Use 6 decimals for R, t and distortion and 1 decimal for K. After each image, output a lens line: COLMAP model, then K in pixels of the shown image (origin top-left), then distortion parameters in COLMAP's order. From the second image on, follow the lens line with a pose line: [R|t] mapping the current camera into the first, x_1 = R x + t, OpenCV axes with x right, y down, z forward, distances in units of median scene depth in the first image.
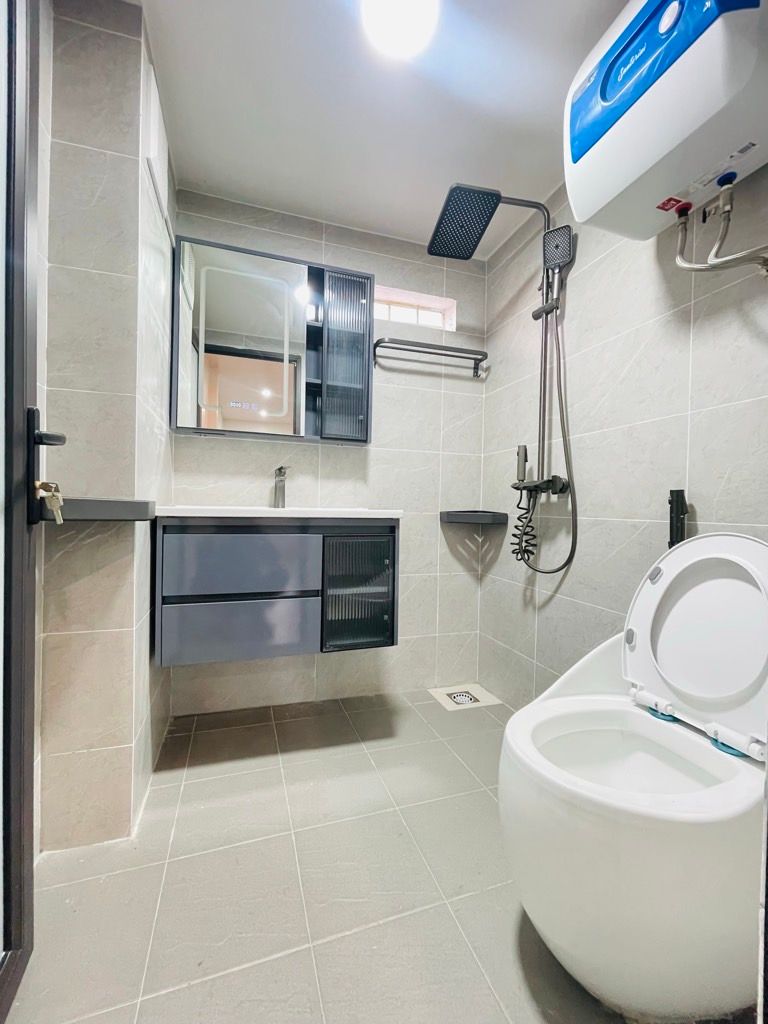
lens RADIAL K [[416.1, 0, 379.7], [0, 416.1, 511.6], [0, 0, 1]] dist [0.000700, 0.000131]
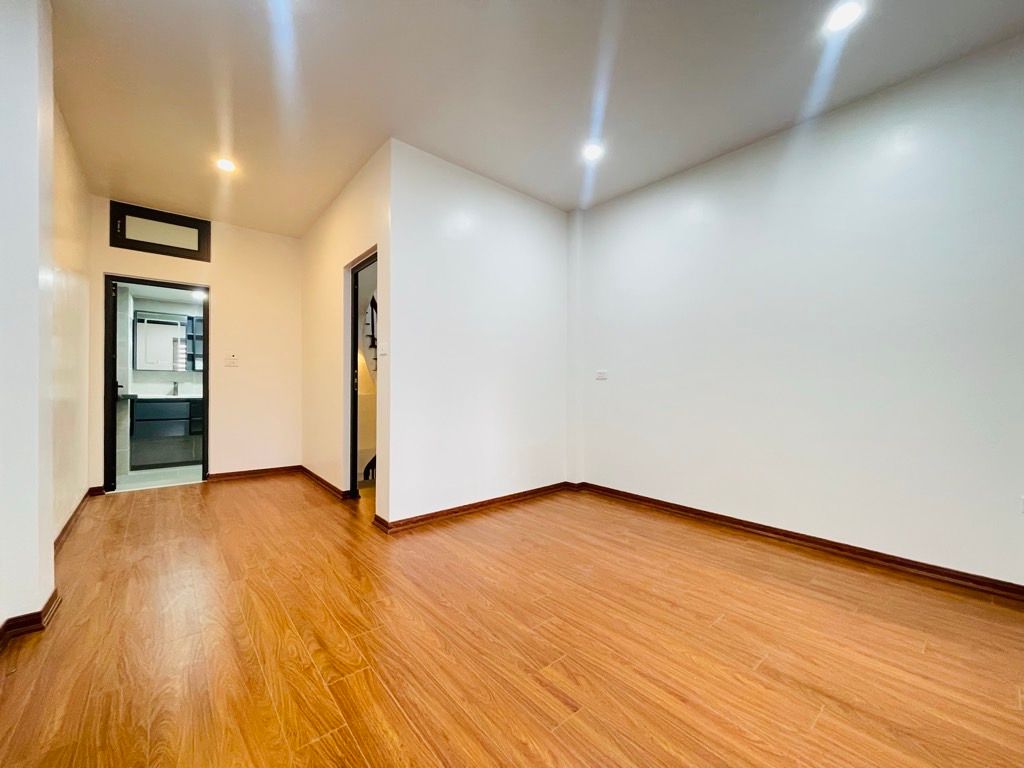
lens RADIAL K [[416.1, 0, 511.7], [0, 416.1, 384.3], [0, 0, 1]] dist [0.000700, 0.000131]
pose [[0.932628, -0.014517, 0.360546, 1.224383], [0.016434, 0.999862, -0.002253, -0.048563], [-0.360464, 0.008027, 0.932739, -3.505228]]
